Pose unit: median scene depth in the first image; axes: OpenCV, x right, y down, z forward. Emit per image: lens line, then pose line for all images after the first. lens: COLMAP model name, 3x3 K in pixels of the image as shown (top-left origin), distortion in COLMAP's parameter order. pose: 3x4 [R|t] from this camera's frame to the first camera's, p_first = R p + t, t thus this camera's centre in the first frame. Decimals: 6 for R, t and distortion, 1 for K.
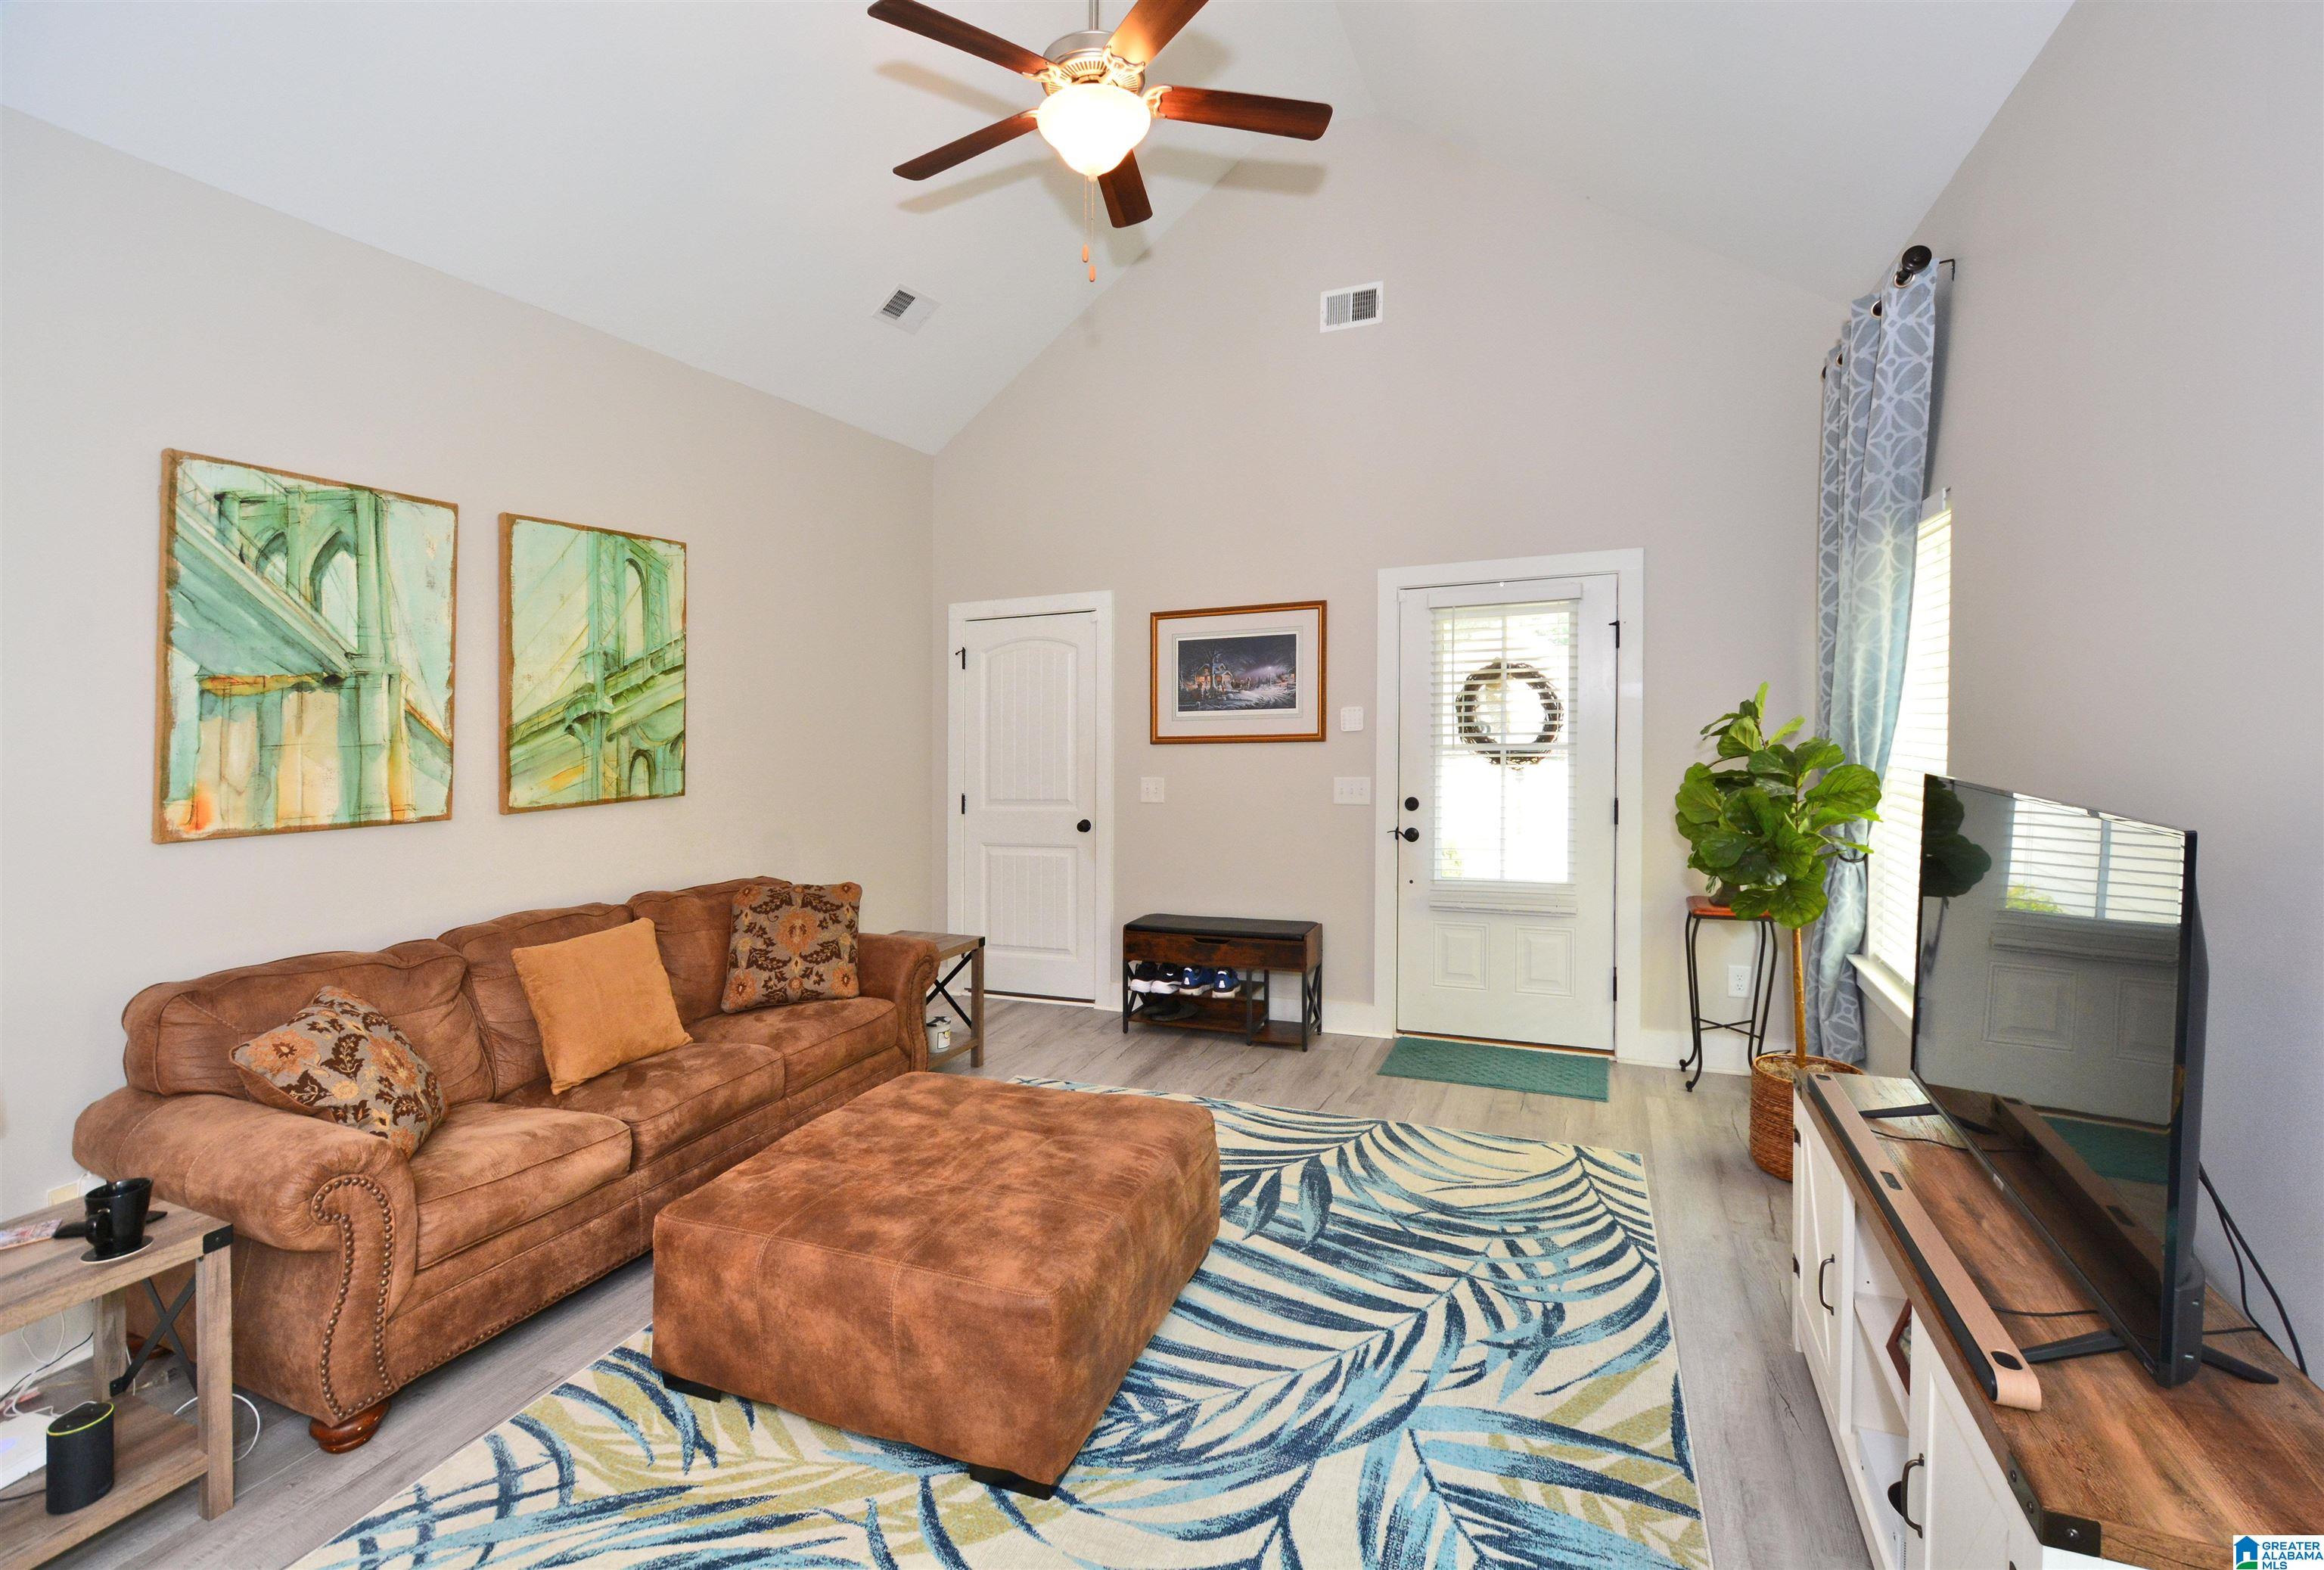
lens RADIAL K [[1015.4, 0, 1161.0], [0, 1015.4, 700.7], [0, 0, 1]] dist [0.003360, -0.000181]
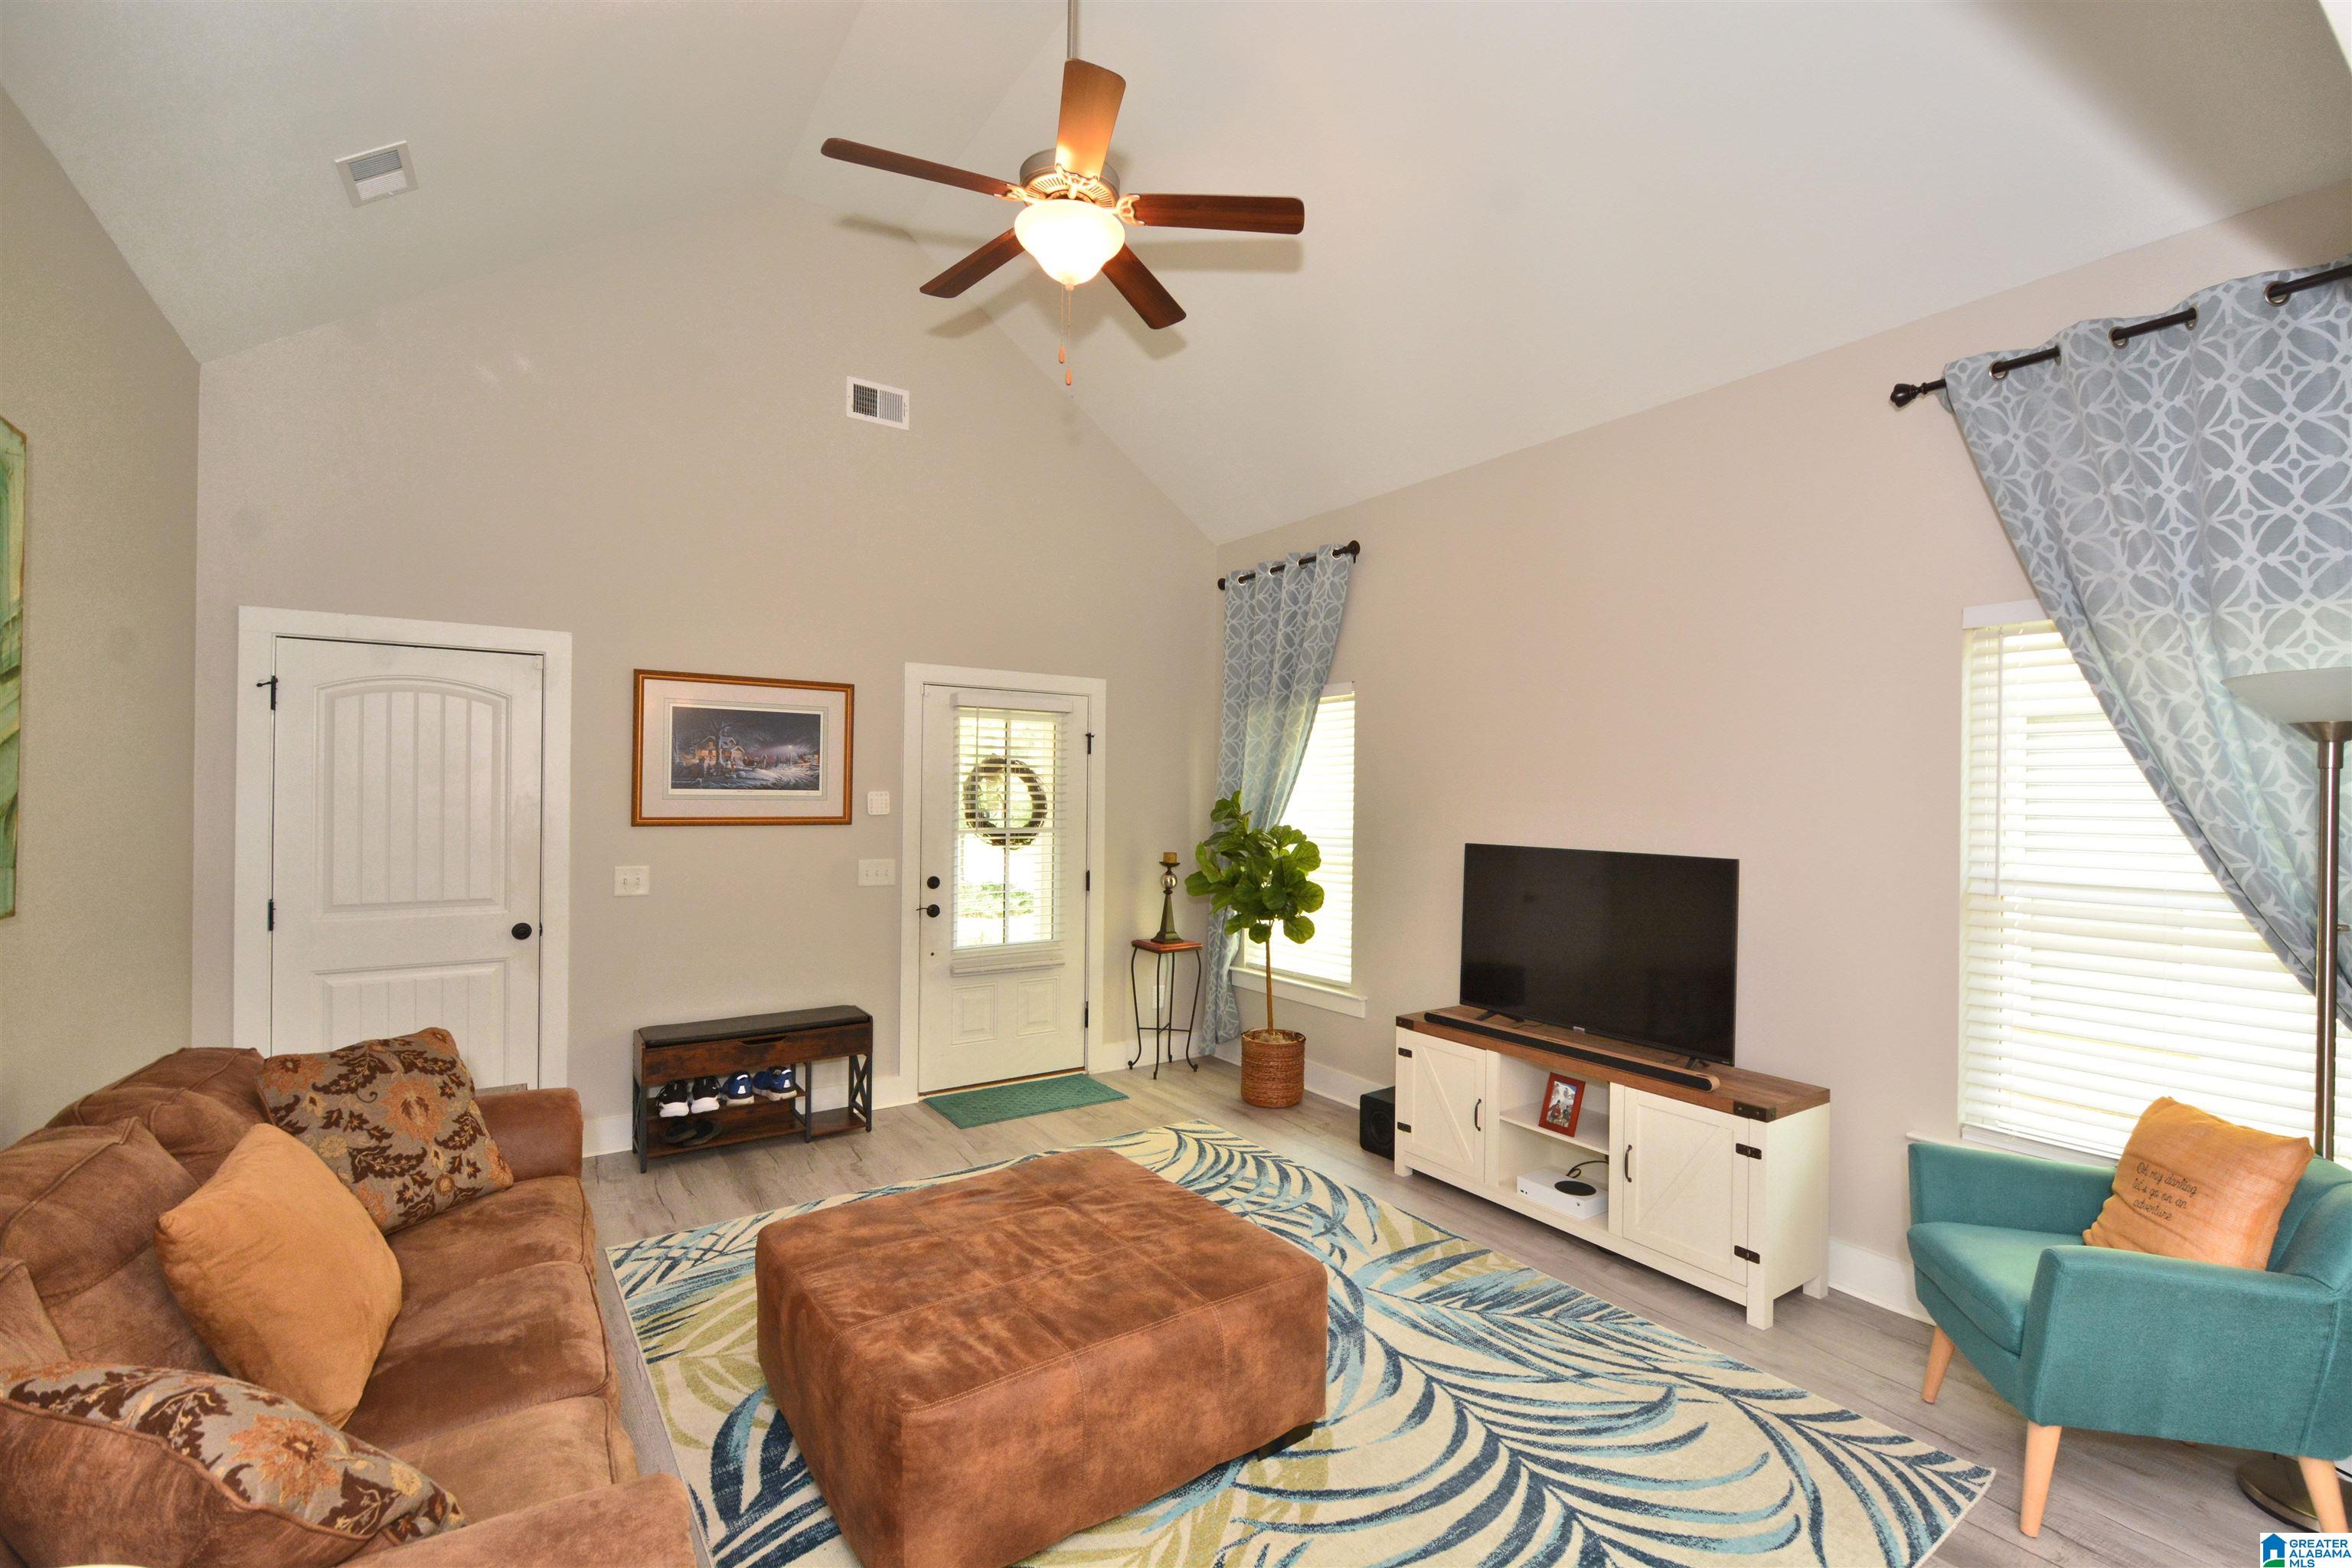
lens RADIAL K [[994.4, 0, 1176.0], [0, 994.4, 784.0], [0, 0, 1]] dist [-0.000922, -0.000401]
pose [[0.545585, 0.043301, 0.836936, -0.523208], [-0.037928, 0.998917, -0.026957, 0.015390], [-0.837197, -0.017036, 0.546636, 0.207000]]
